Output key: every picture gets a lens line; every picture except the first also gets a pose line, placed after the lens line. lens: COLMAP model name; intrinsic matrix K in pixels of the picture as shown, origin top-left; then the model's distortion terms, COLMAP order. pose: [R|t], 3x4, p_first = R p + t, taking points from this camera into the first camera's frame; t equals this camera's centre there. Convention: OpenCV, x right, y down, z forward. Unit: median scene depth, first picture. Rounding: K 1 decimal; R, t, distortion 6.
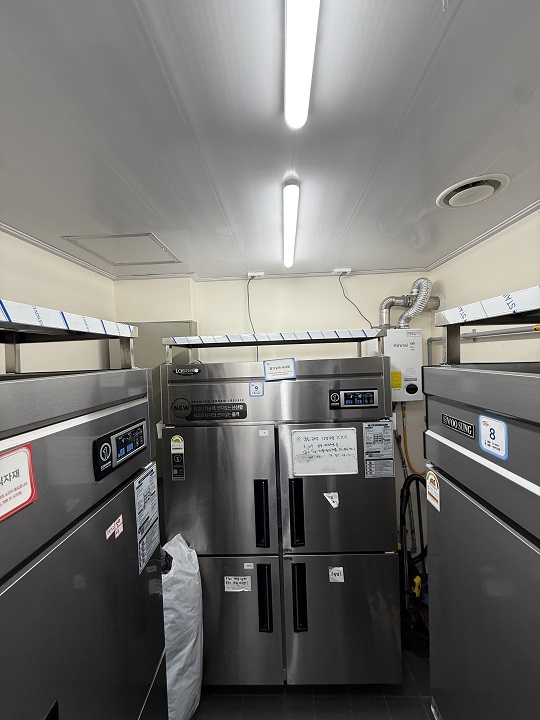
lens RADIAL K [[289.6, 0, 271.2], [0, 289.6, 360.3], [0, 0, 1]] dist [0.000227, 0.000081]
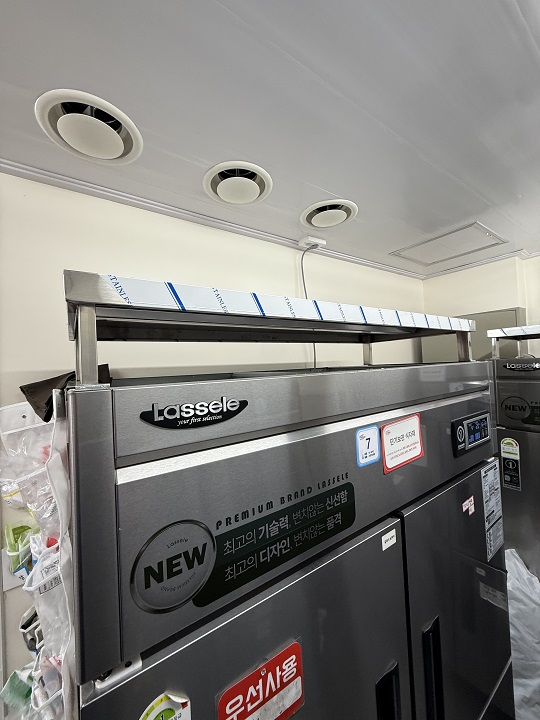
lens RADIAL K [[289.6, 0, 268.0], [0, 289.6, 360.0], [0, 0, 1]] dist [0.000227, 0.000081]
pose [[0.598724, -0.002631, -0.800951, -0.059413], [0.010043, 0.999941, 0.004223, 0.007882], [0.800892, -0.010573, 0.598715, -0.137736]]
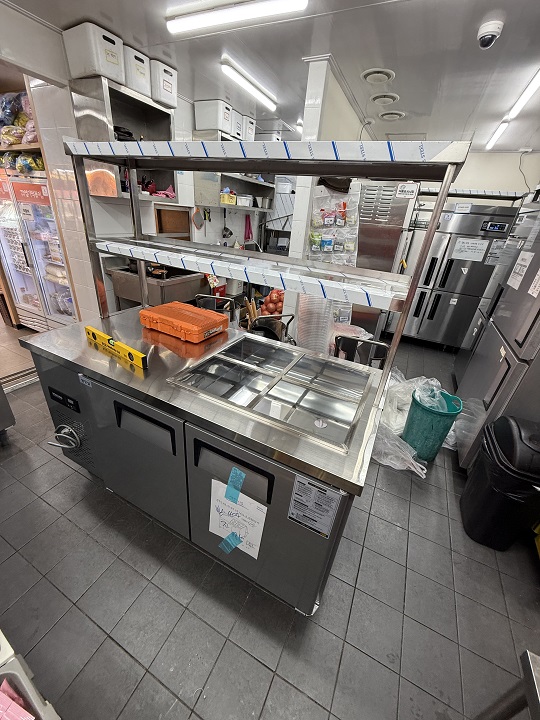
lens RADIAL K [[289.6, 0, 269.9], [0, 289.6, 359.0], [0, 0, 1]] dist [0.000227, 0.000081]
pose [[0.904517, 0.288535, -0.314000, -0.328388], [-0.123235, 0.881781, 0.455275, 0.261827], [0.408242, -0.373109, 0.833144, -2.231803]]
